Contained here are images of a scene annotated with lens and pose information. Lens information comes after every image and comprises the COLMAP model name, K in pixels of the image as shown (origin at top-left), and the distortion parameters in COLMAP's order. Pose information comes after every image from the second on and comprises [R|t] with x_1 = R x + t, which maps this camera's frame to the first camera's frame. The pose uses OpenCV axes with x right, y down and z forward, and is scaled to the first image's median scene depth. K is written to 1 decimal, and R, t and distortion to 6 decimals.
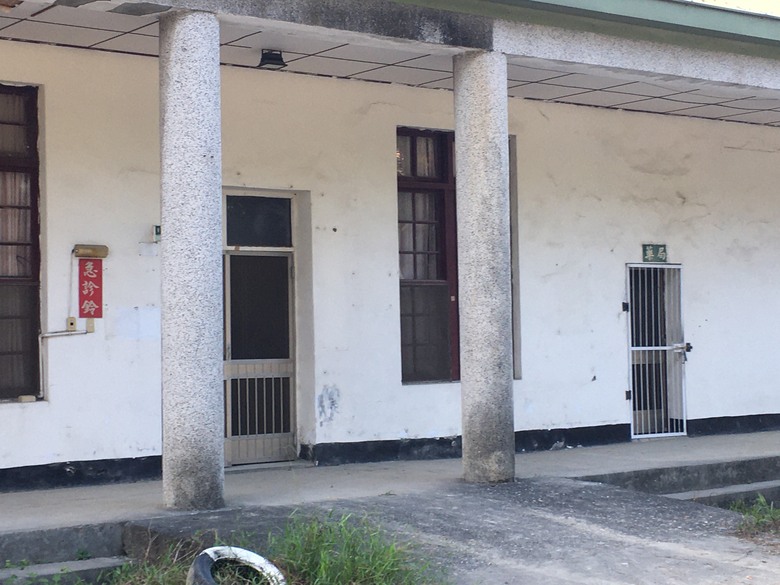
lens RADIAL K [[1431.4, 0, 390.0], [0, 1431.4, 292.5], [0, 0, 1]] dist [0.035314, 0.201935]
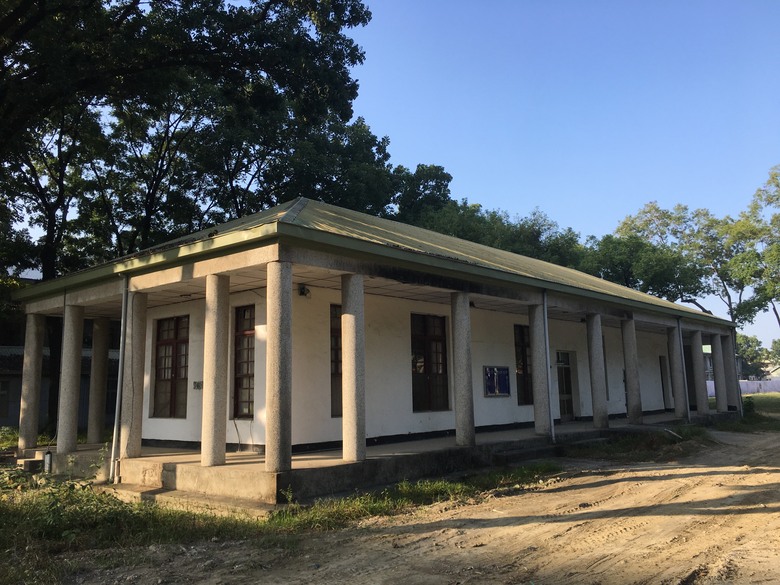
lens RADIAL K [[674.5, 0, 390.0], [0, 674.5, 292.5], [0, 0, 1]] dist [-0.001180, -0.000333]
pose [[0.976355, 0.029818, 0.214105, -0.601557], [-0.002968, 0.992197, -0.124646, -0.000118], [-0.216151, 0.121064, 0.968825, -0.436221]]
